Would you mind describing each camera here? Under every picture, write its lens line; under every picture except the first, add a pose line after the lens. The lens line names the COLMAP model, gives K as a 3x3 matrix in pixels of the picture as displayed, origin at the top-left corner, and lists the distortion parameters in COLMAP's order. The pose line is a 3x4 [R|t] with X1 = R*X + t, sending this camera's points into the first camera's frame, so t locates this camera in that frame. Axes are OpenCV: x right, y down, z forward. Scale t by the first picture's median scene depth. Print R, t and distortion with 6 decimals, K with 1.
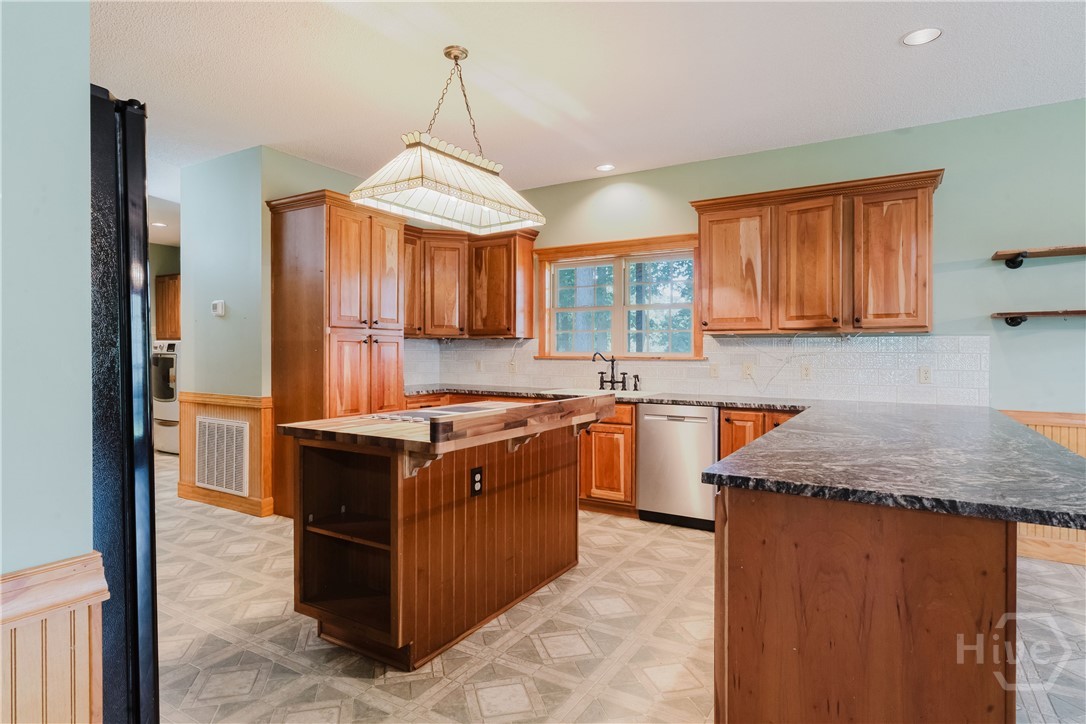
lens RADIAL K [[604.6, 0, 546.0], [0, 604.6, 362.0], [0, 0, 1]] dist [0.000785, -0.000152]
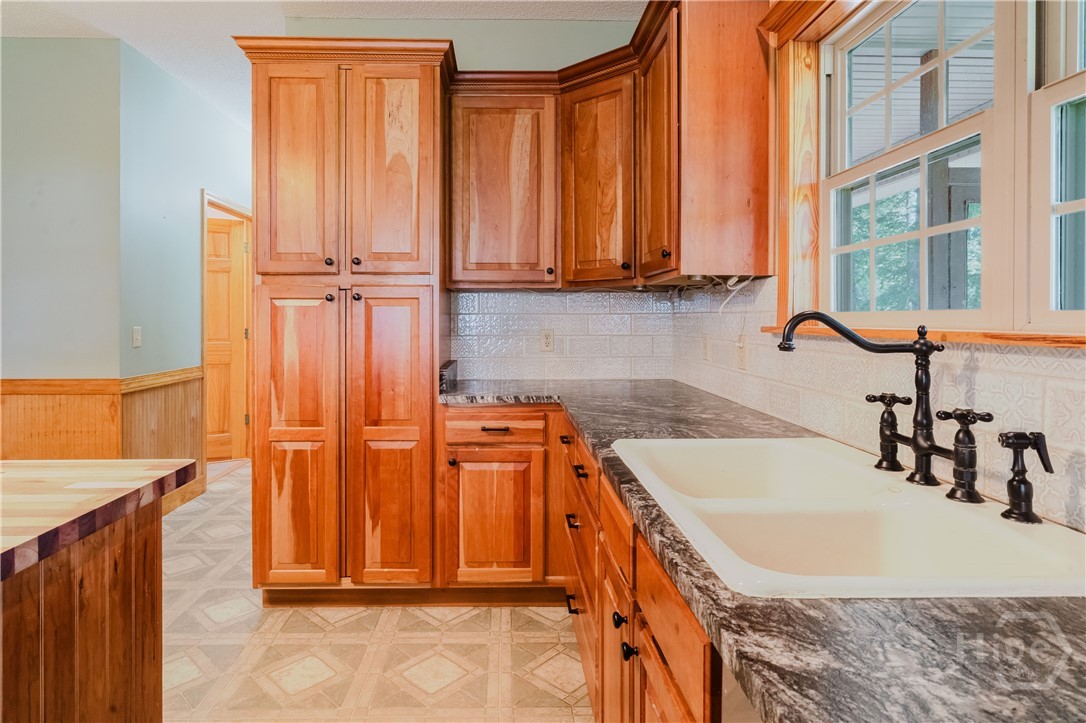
lens RADIAL K [[604.6, 0, 508.0], [0, 604.6, 321.9], [0, 0, 1]] dist [0.000785, -0.000152]
pose [[0.533934, 0.000566, -0.845526, 0.220958], [-0.009423, 0.999942, -0.005281, -0.010168], [0.845474, 0.010787, 0.533908, 0.767946]]
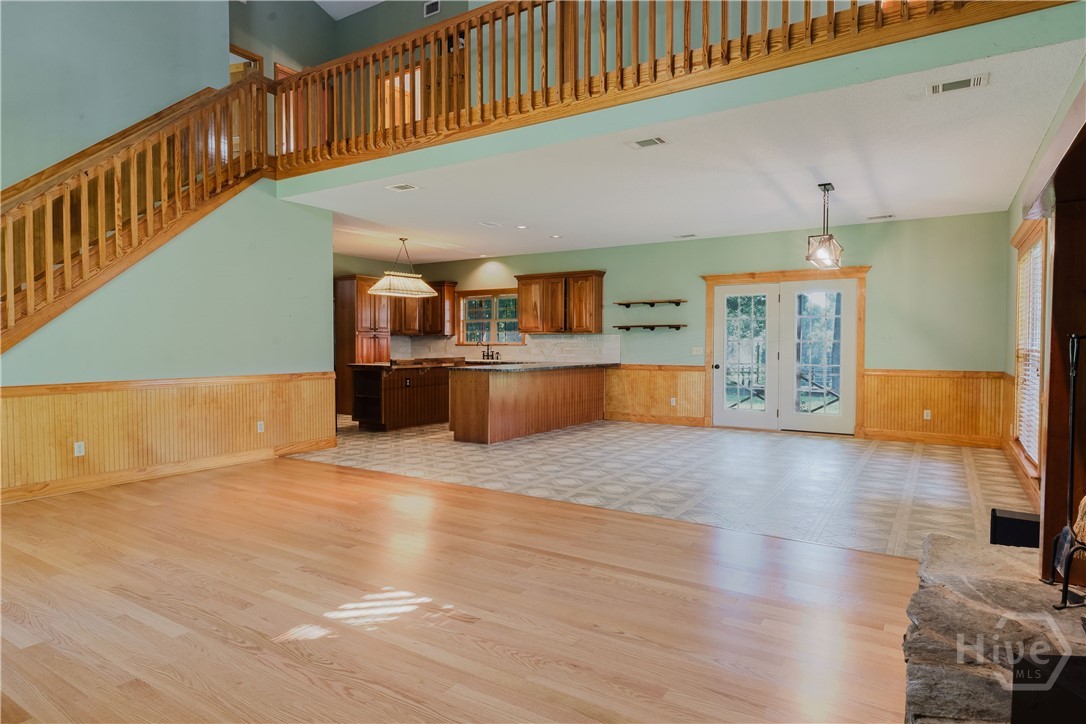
lens RADIAL K [[604.6, 0, 538.1], [0, 604.6, 356.9], [0, 0, 1]] dist [0.000785, -0.000152]
pose [[0.999759, -0.002772, -0.021772, 0.340278], [0.002926, 0.999971, 0.007081, 0.022784], [0.021751, -0.007143, 0.999738, -1.151642]]
